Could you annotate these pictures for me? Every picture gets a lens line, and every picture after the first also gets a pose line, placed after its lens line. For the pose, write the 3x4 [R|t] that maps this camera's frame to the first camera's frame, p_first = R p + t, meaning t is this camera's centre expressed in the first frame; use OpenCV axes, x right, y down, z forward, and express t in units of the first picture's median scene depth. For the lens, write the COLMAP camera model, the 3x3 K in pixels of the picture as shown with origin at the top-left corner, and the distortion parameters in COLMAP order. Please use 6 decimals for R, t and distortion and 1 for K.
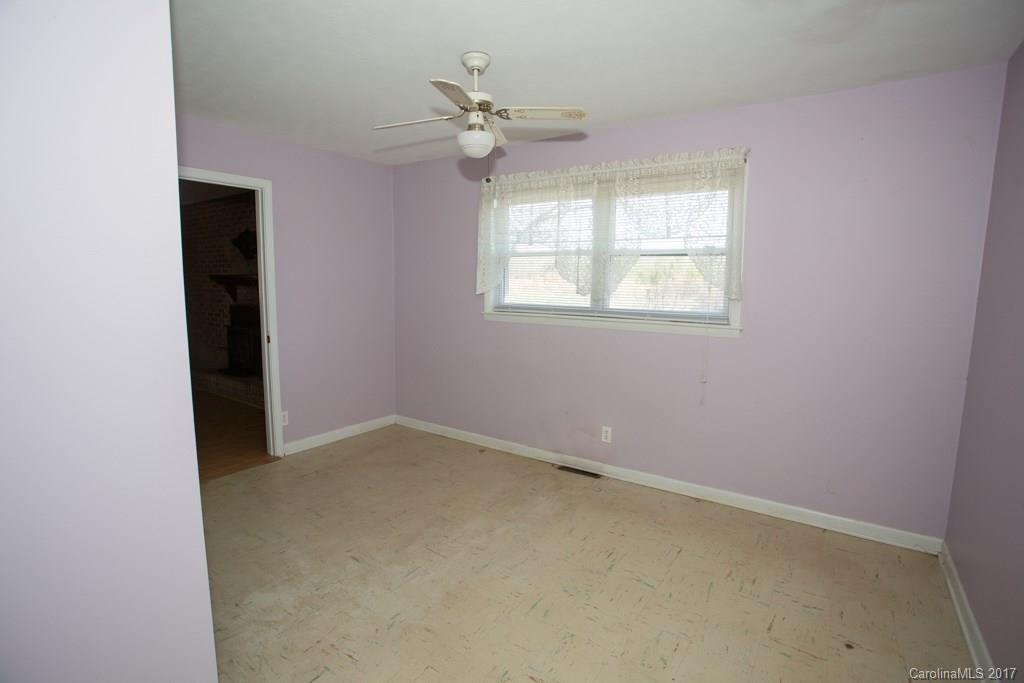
lens RADIAL K [[498.6, 0, 512.0], [0, 498.6, 341.5], [0, 0, 1]] dist [-0.063986, 0.024180]
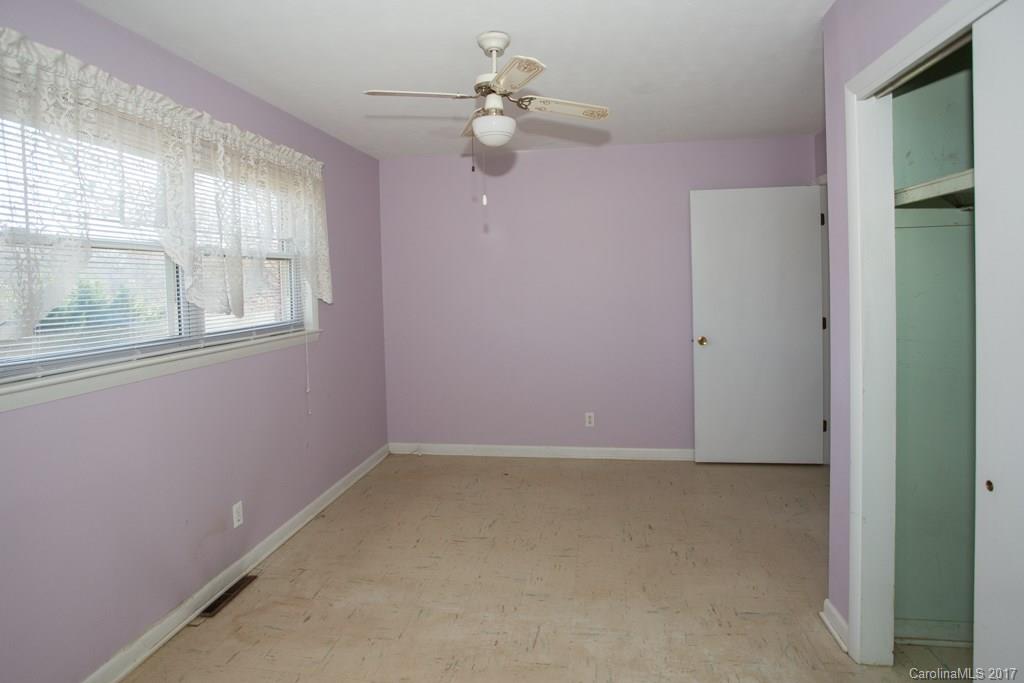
lens RADIAL K [[528.6, 0, 512.2], [0, 528.6, 294.0], [0, 0, 1]] dist [-0.035174, 0.000092]
pose [[-0.425501, -0.023909, 0.904642, -0.681780], [0.129913, 0.987683, 0.087209, -0.140436], [-0.895584, 0.154632, -0.417154, 1.019203]]
